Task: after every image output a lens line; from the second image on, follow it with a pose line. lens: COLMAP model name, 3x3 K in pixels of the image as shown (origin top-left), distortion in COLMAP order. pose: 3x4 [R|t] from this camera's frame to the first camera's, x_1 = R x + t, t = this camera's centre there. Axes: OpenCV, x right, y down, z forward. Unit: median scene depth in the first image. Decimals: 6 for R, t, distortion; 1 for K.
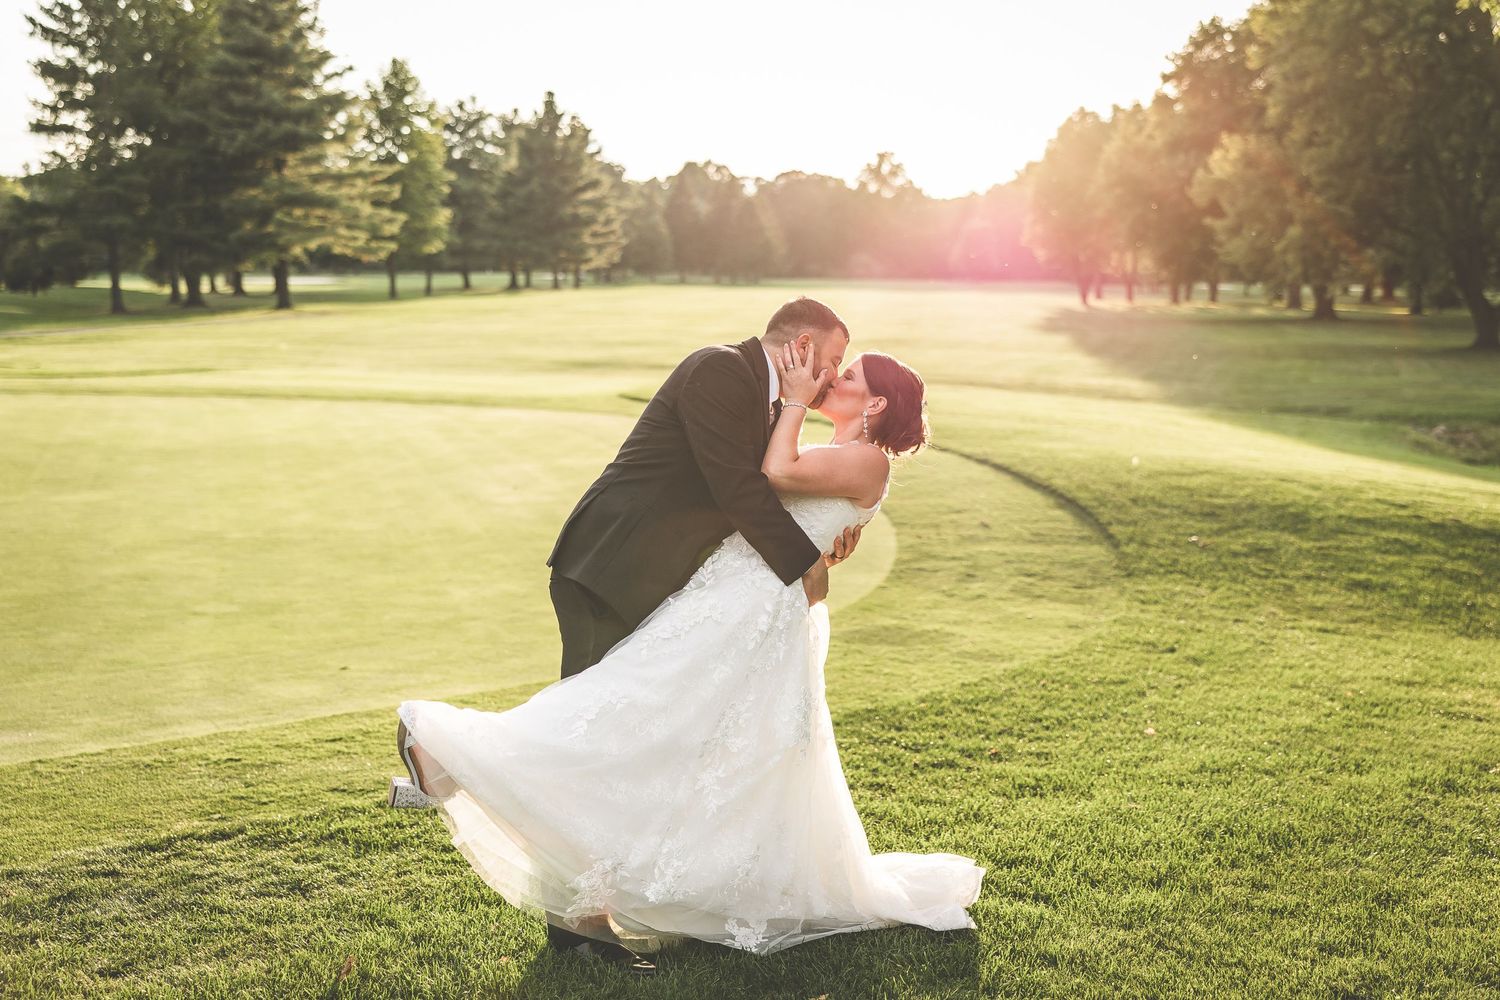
lens RADIAL K [[1854.8, 0, 784.2], [0, 1854.8, 484.0], [0, 0, 1]] dist [0.015506, 0.000000]
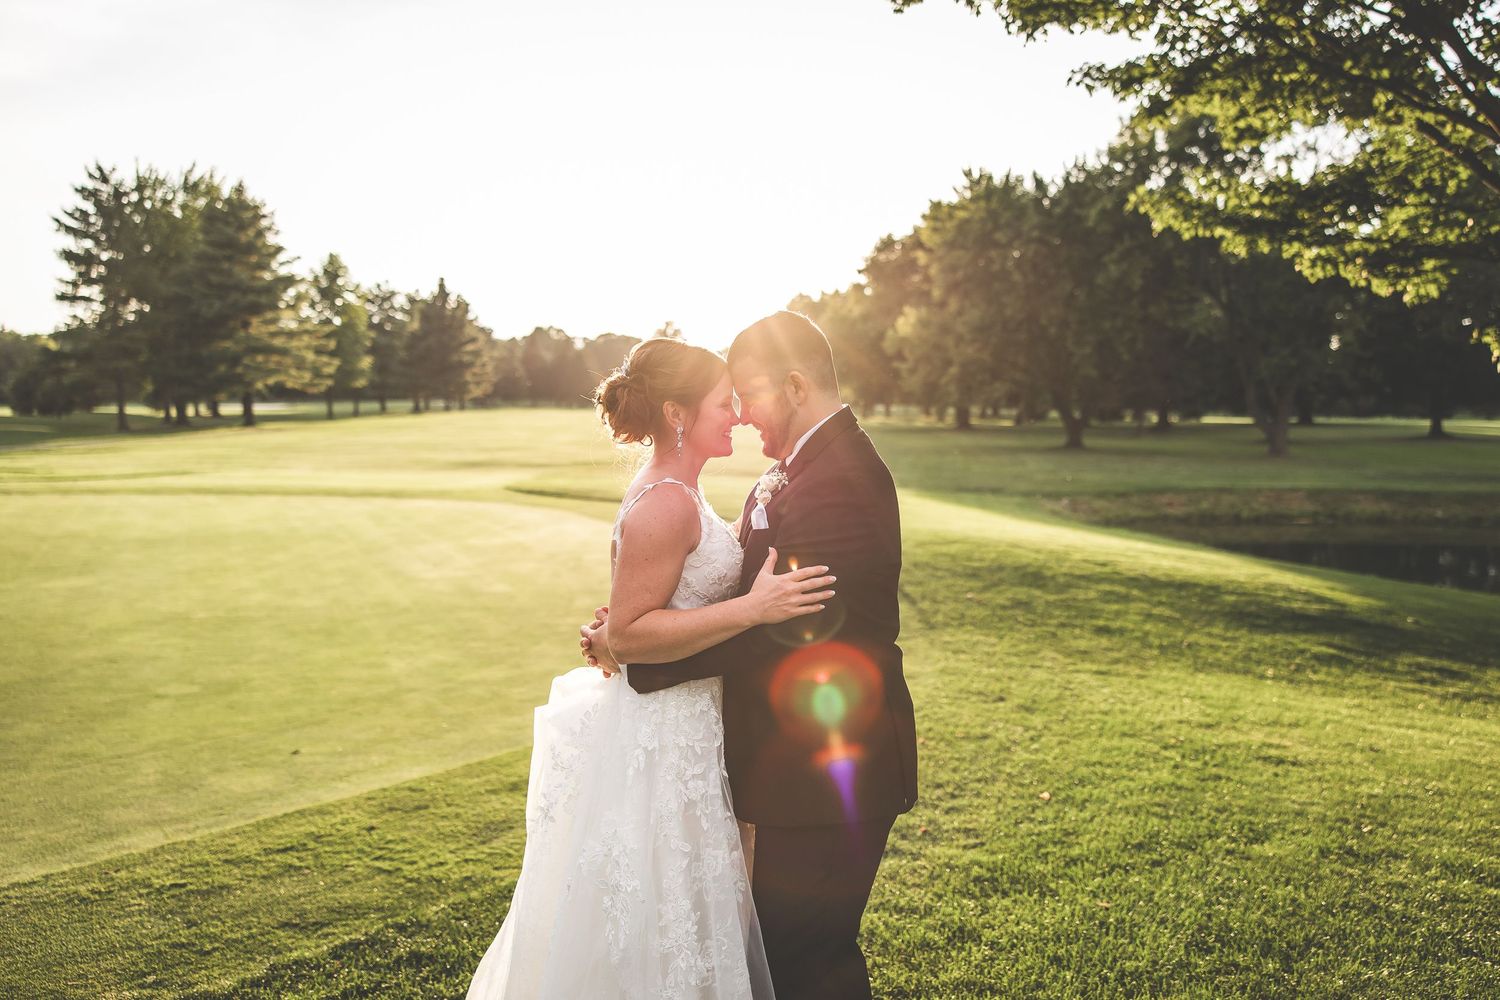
lens RADIAL K [[1200.3, 0, 784.6], [0, 1200.3, 483.5], [0, 0, 1]] dist [0.006257, -0.004626]
pose [[0.987937, -0.014248, 0.154199, -0.017370], [0.021045, 0.998873, -0.042535, -0.007186], [-0.153419, 0.045267, 0.987124, 0.073327]]
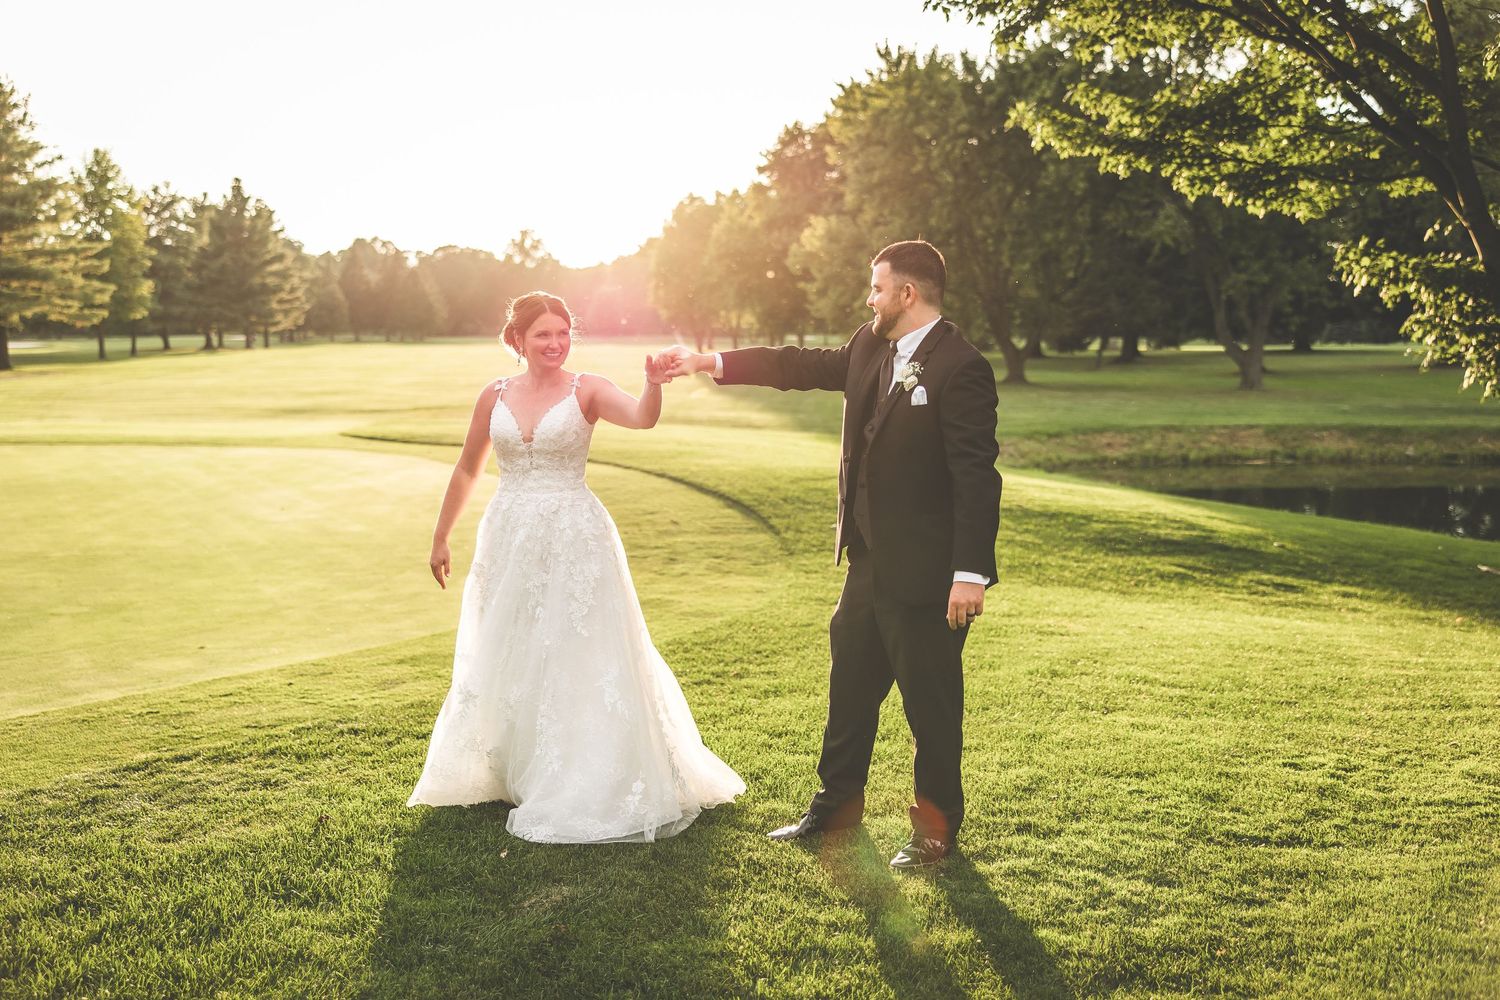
lens RADIAL K [[1556.8, 0, 747.8], [0, 1556.8, 501.3], [0, 0, 1]] dist [0.000635, 0.000000]
pose [[0.980221, -0.035720, 0.194657, -0.023166], [0.036439, 0.999336, -0.000114, 0.004296], [-0.194524, 0.007205, 0.980871, -0.031046]]
